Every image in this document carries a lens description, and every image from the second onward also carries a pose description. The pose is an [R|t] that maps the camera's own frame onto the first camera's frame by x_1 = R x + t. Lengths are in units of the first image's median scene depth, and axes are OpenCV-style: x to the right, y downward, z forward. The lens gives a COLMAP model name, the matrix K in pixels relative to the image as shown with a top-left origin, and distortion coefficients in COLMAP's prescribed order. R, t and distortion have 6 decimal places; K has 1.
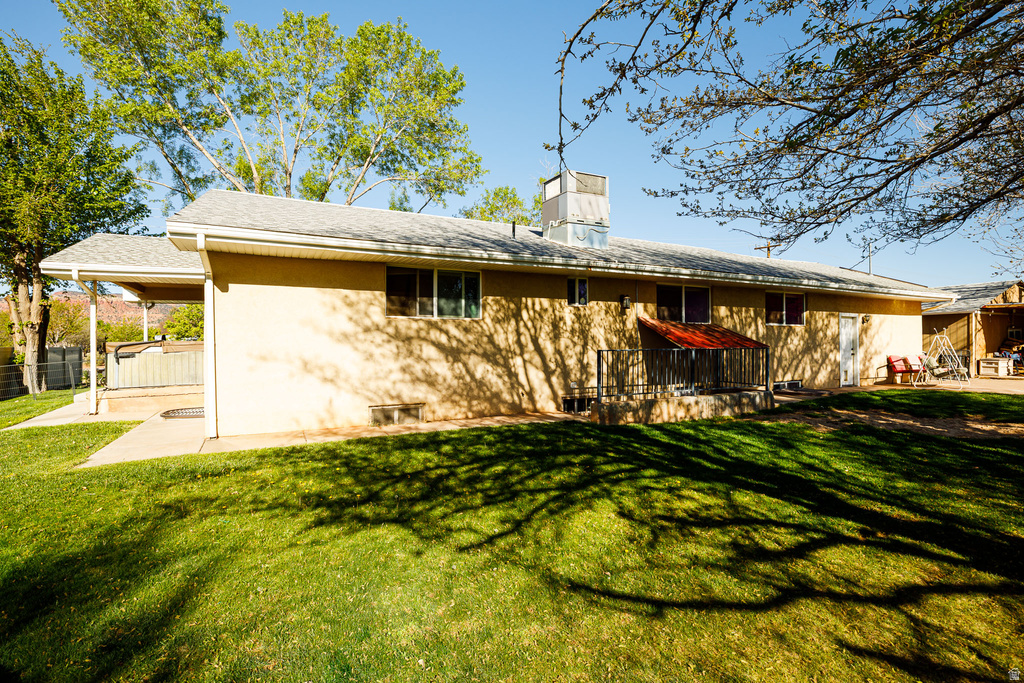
lens RADIAL K [[487.3, 0, 510.9], [0, 487.3, 341.8], [0, 0, 1]] dist [-0.001963, -0.000554]
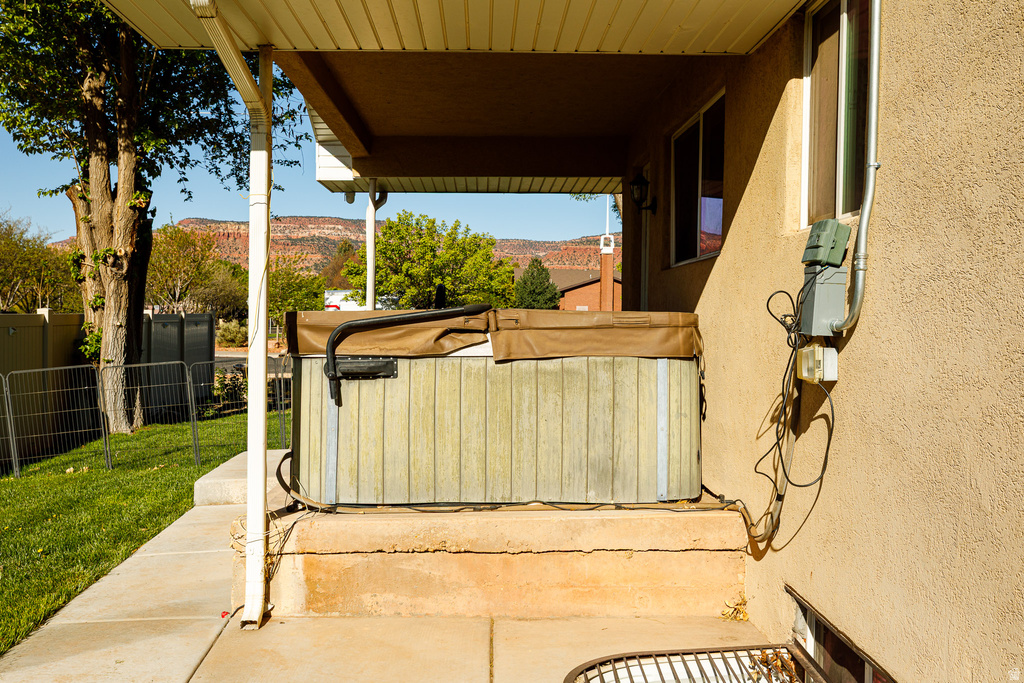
lens RADIAL K [[1042.9, 0, 512.4], [0, 1042.9, 343.4], [0, 0, 1]] dist [-0.023652, 0.000000]
pose [[0.903813, 0.031839, -0.426741, -0.335830], [-0.018356, 0.999195, 0.035672, -0.002024], [0.427534, -0.024408, 0.903670, 0.377903]]
